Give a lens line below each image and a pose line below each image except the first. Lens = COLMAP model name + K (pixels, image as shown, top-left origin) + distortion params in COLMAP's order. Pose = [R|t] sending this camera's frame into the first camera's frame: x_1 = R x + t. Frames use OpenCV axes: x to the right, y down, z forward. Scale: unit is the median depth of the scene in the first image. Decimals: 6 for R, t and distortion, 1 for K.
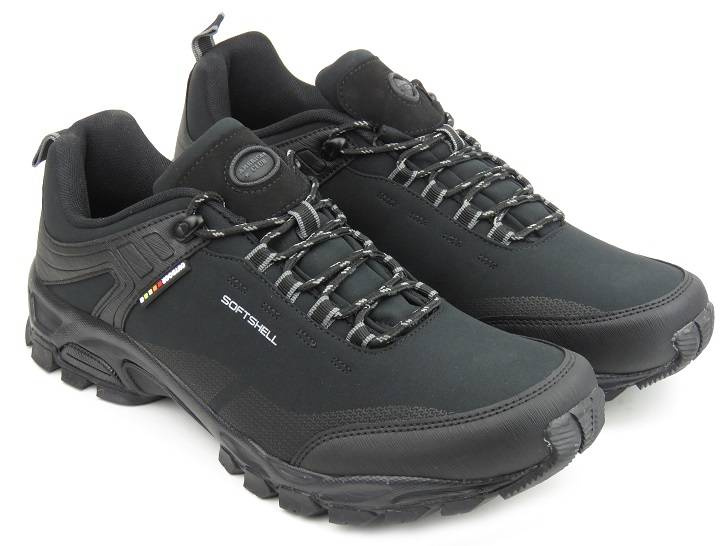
lens RADIAL K [[1661.8, 0, 365.0], [0, 1661.8, 275.5], [0, 0, 1]] dist [0.087980, 0.000000]
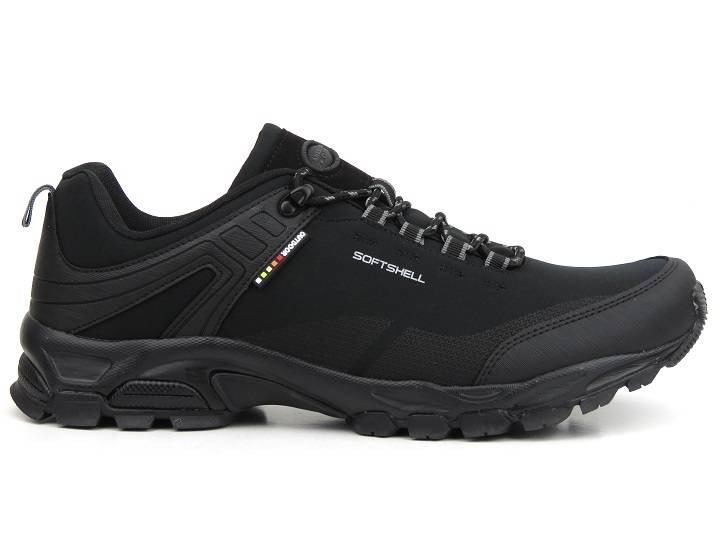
lens RADIAL K [[1961.2, 0, 363.2], [0, 1961.2, 272.0], [0, 0, 1]] dist [-0.077368, 0.000000]
pose [[0.817697, -0.046226, 0.573790, -0.765825], [0.264884, 0.915189, -0.303752, 0.387130], [-0.511085, 0.400365, 0.760592, 0.090933]]
